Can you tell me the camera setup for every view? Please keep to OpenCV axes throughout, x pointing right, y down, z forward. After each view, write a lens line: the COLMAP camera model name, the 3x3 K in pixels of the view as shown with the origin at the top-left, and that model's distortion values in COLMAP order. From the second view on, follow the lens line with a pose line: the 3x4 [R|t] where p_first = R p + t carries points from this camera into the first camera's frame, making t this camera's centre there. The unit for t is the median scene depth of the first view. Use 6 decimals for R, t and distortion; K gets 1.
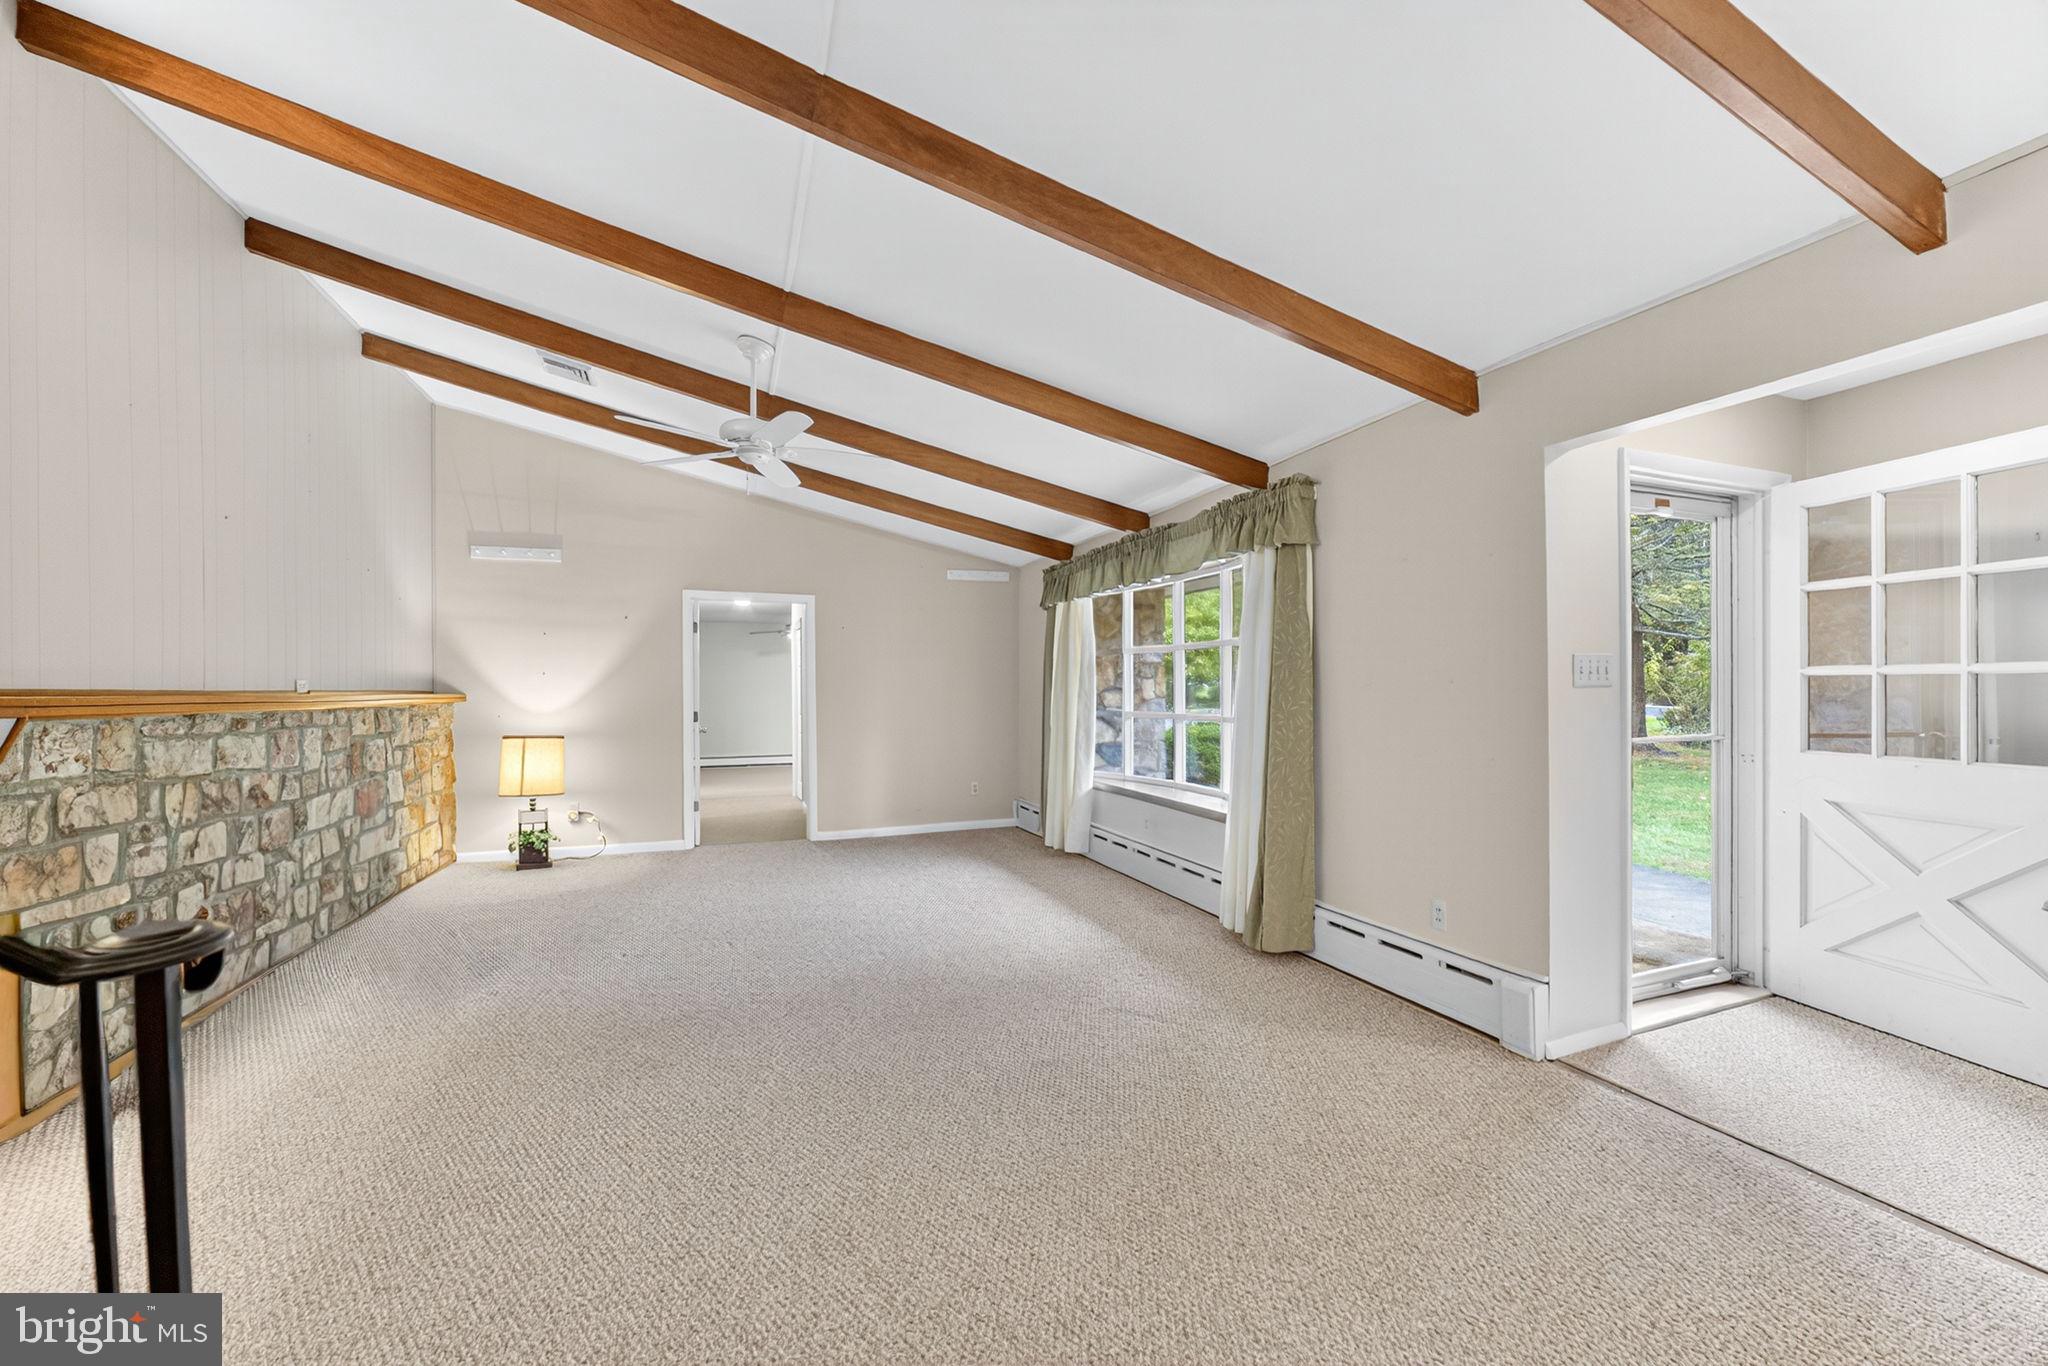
lens RADIAL K [[817.7, 0, 1019.9], [0, 817.7, 652.1], [0, 0, 1]] dist [-0.036666, 0.012700]
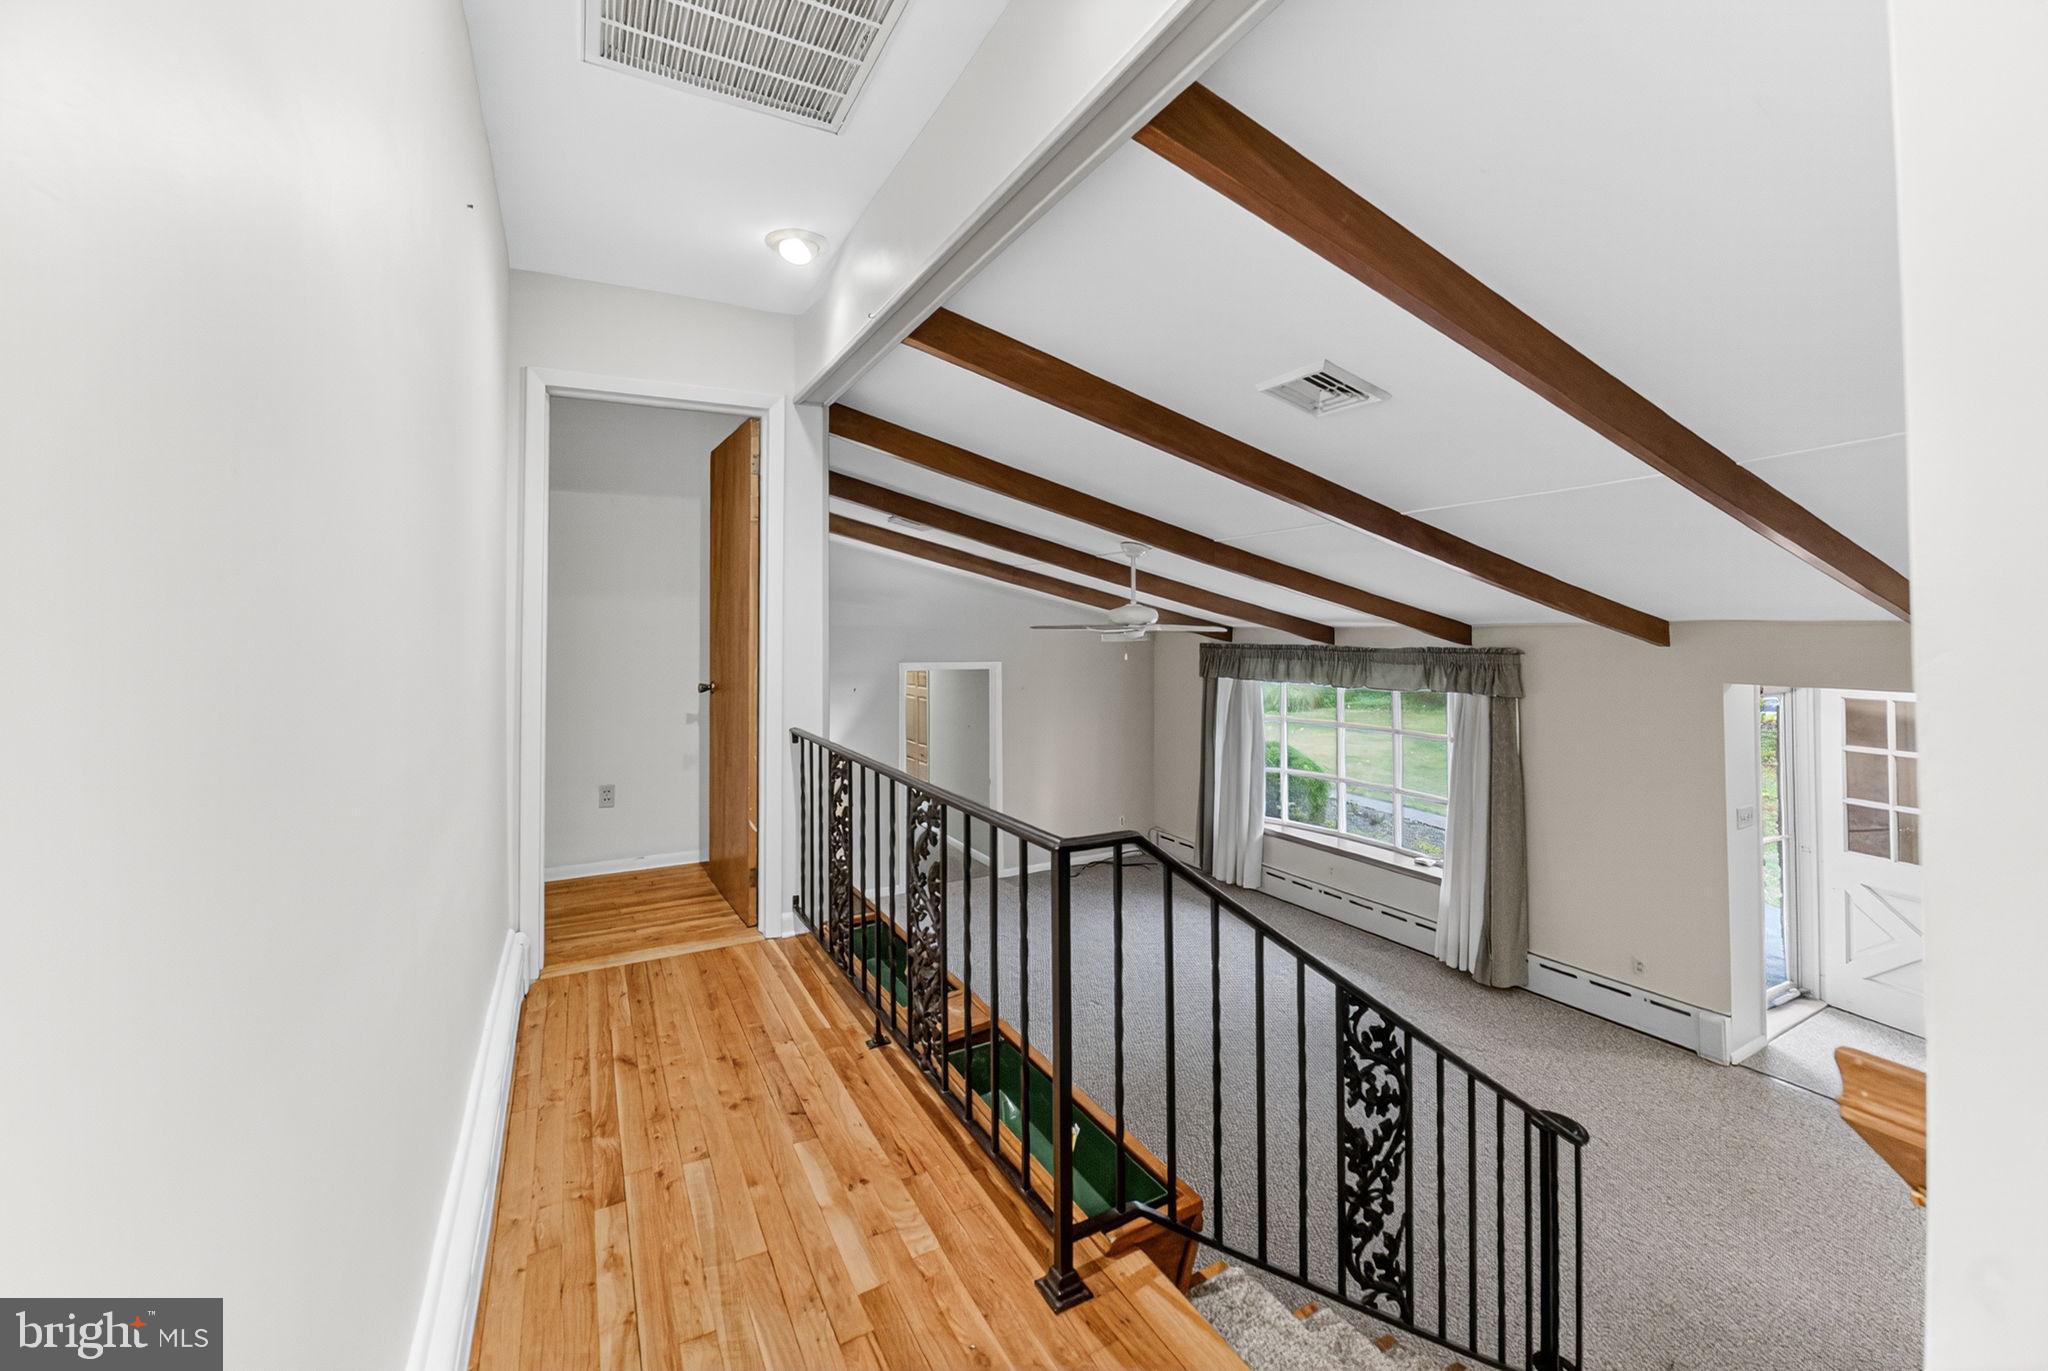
lens RADIAL K [[831.3, 0, 1025.3], [0, 831.3, 565.7], [0, 0, 1]] dist [-0.016700, -0.000110]
pose [[0.990871, 0.011405, 0.134333, -0.683989], [-0.006384, 0.999267, -0.037742, -0.294175], [-0.134665, 0.036540, 0.990217, -0.325268]]
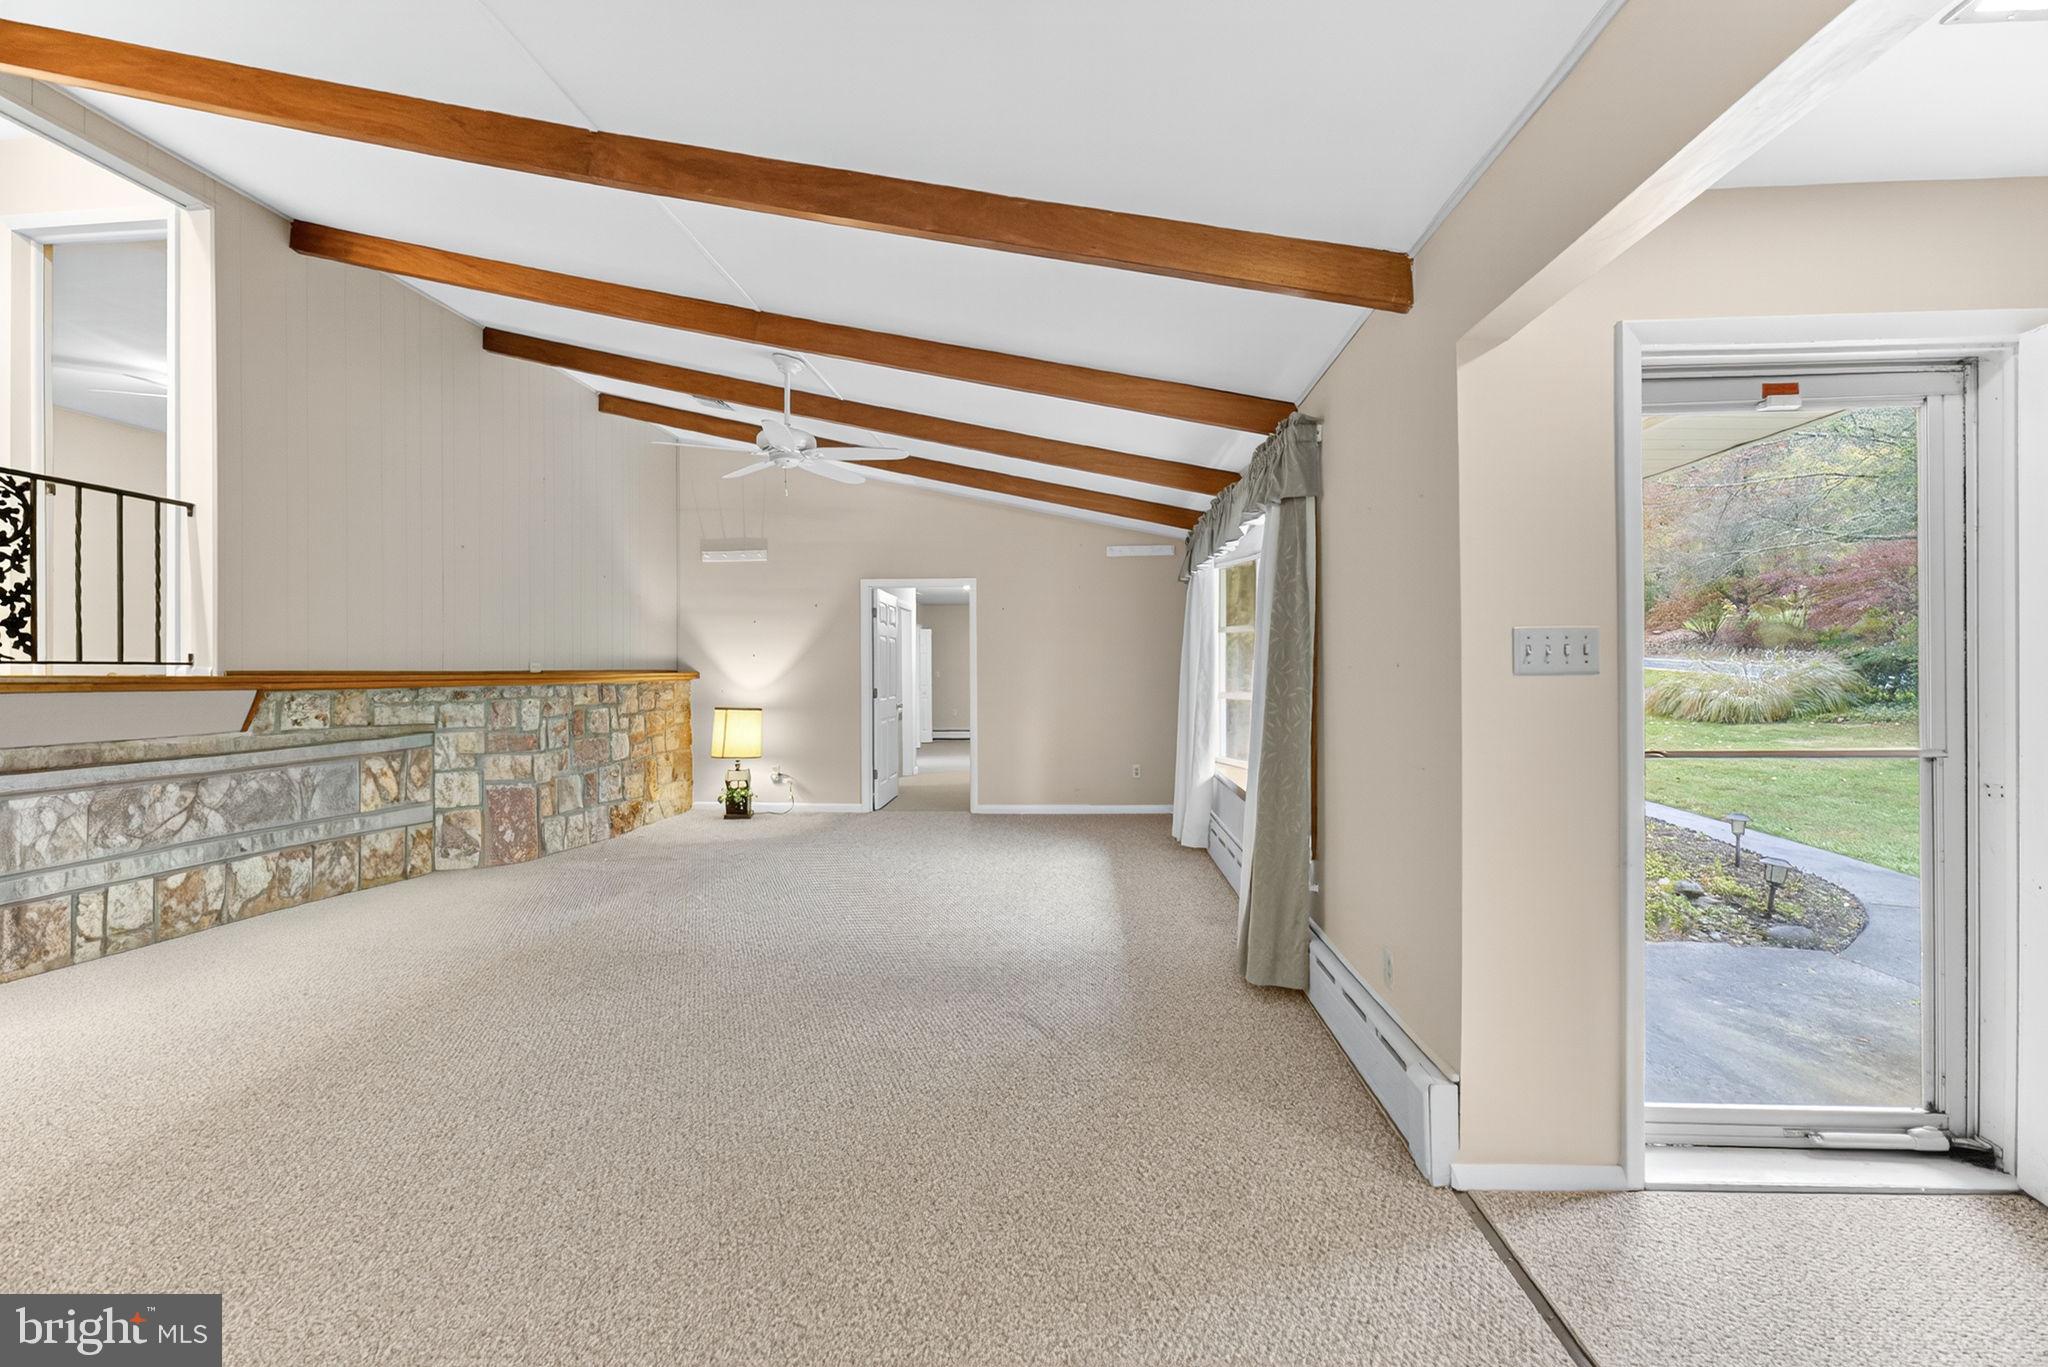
lens RADIAL K [[817.6, 0, 1019.0], [0, 817.6, 629.2], [0, 0, 1]] dist [-0.031481, 0.006580]
pose [[0.905085, -0.018733, -0.424819, 0.438820], [0.019151, 0.999811, -0.003285, -0.001119], [0.424800, -0.005163, 0.905272, 0.129608]]
